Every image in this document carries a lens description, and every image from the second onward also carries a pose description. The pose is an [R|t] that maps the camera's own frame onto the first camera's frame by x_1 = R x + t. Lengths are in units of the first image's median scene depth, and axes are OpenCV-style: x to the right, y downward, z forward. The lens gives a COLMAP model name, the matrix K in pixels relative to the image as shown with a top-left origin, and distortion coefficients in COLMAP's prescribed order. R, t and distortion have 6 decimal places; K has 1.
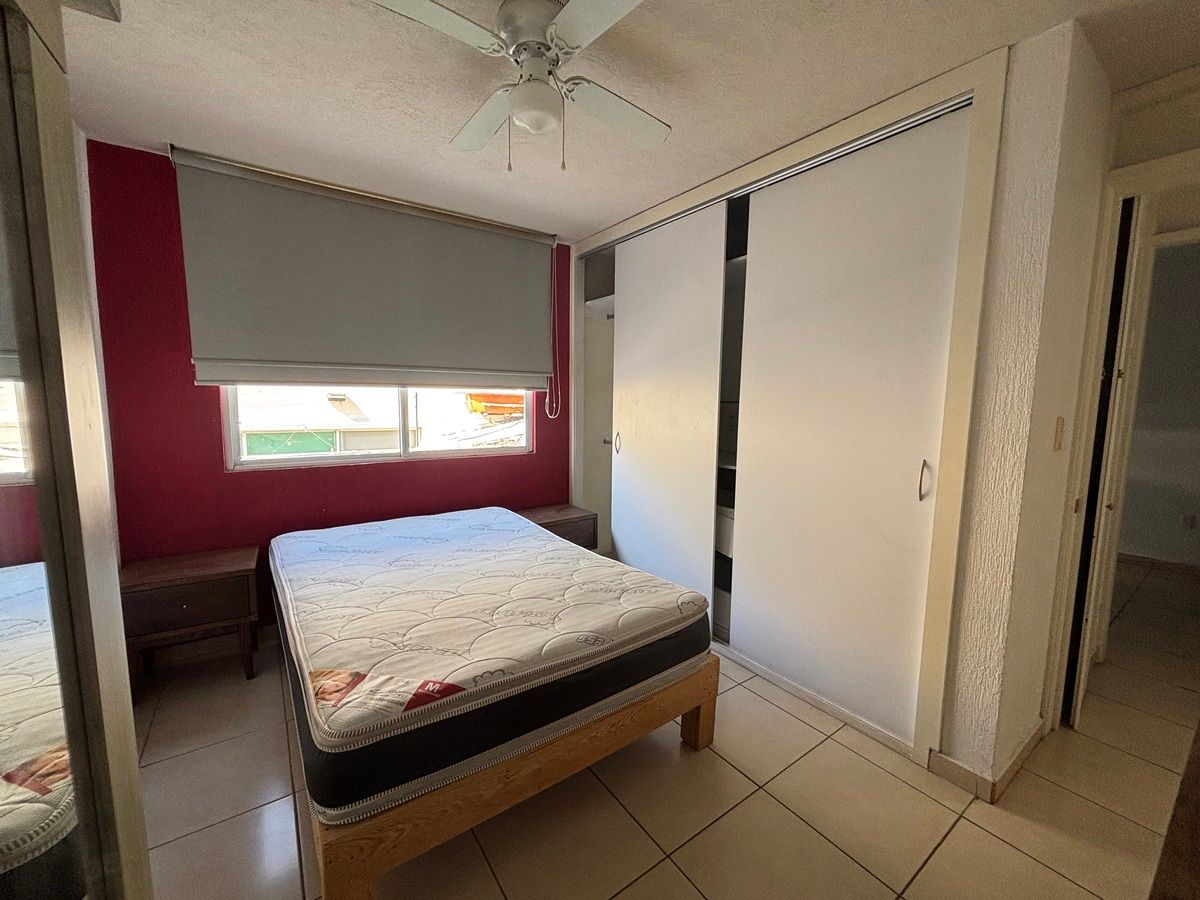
lens RADIAL K [[485.3, 0, 608.6], [0, 485.3, 451.9], [0, 0, 1]] dist [-0.017133, 0.002080]
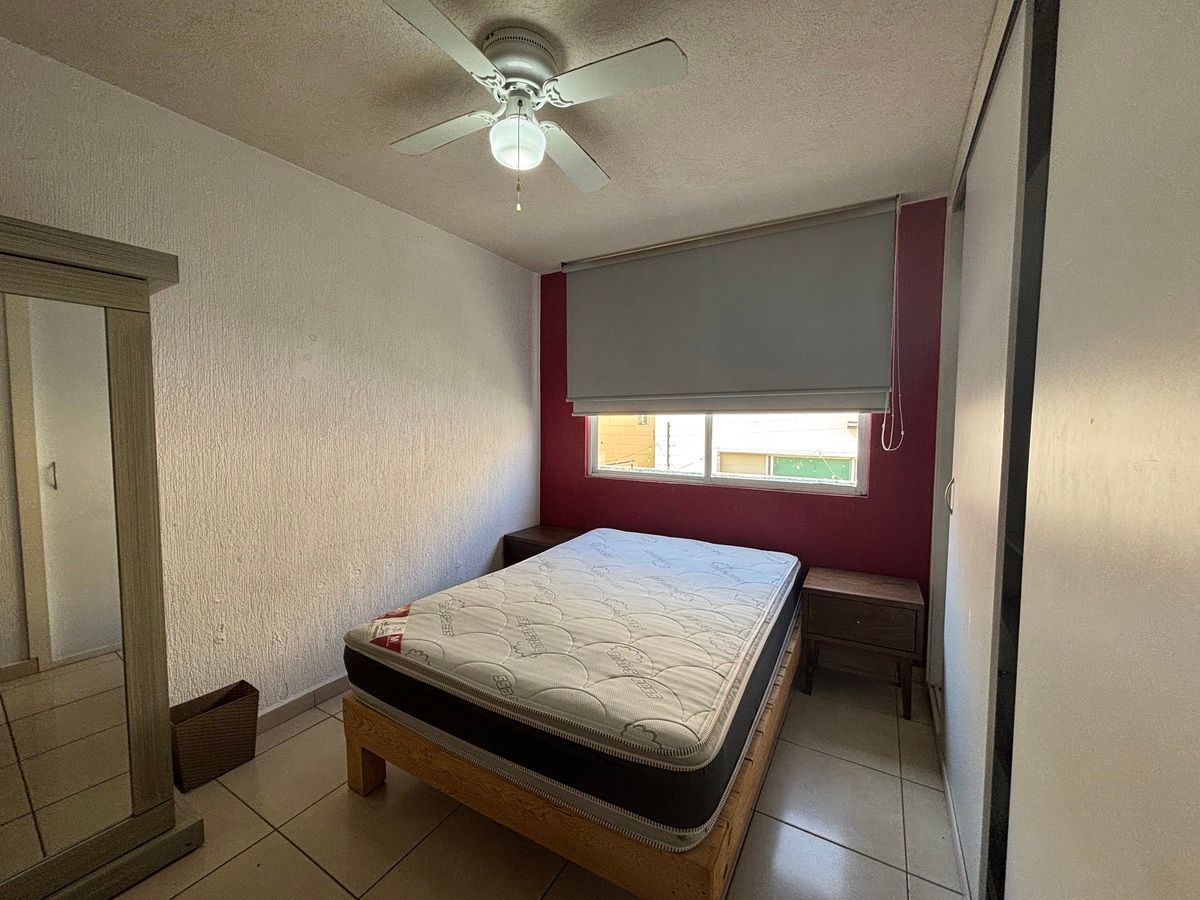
lens RADIAL K [[485.3, 0, 600.3], [0, 485.3, 451.2], [0, 0, 1]] dist [-0.017133, 0.002080]
pose [[0.382176, 0.043339, -0.923073, 0.587243], [-0.098035, 0.995164, 0.006135, -0.050764], [0.918875, 0.088149, 0.384577, 0.533764]]
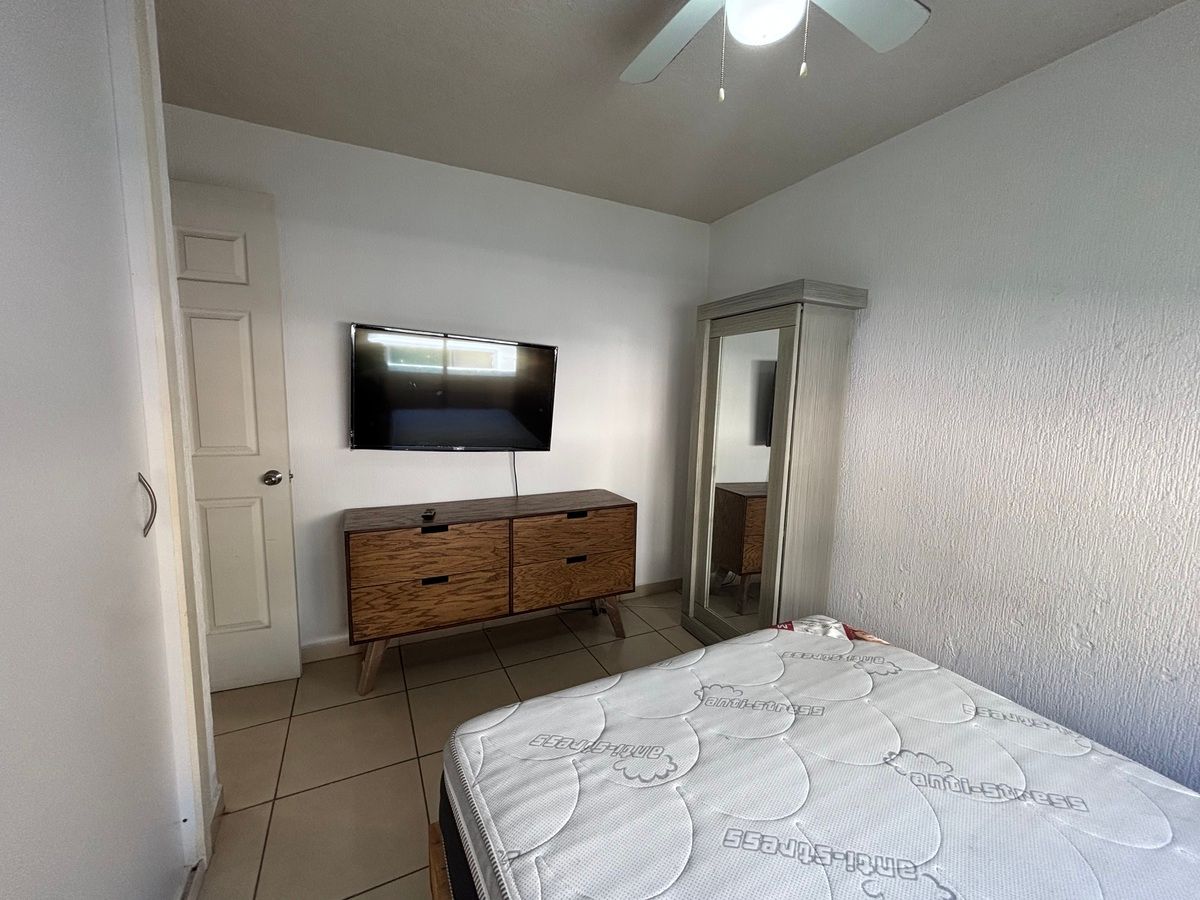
lens RADIAL K [[485.3, 0, 601.1], [0, 485.3, 451.8], [0, 0, 1]] dist [-0.017133, 0.002080]
pose [[-0.983674, -0.066082, 0.167390, -0.040952], [-0.026536, 0.973235, 0.228273, -0.135219], [-0.177995, 0.220104, -0.959100, 1.226563]]
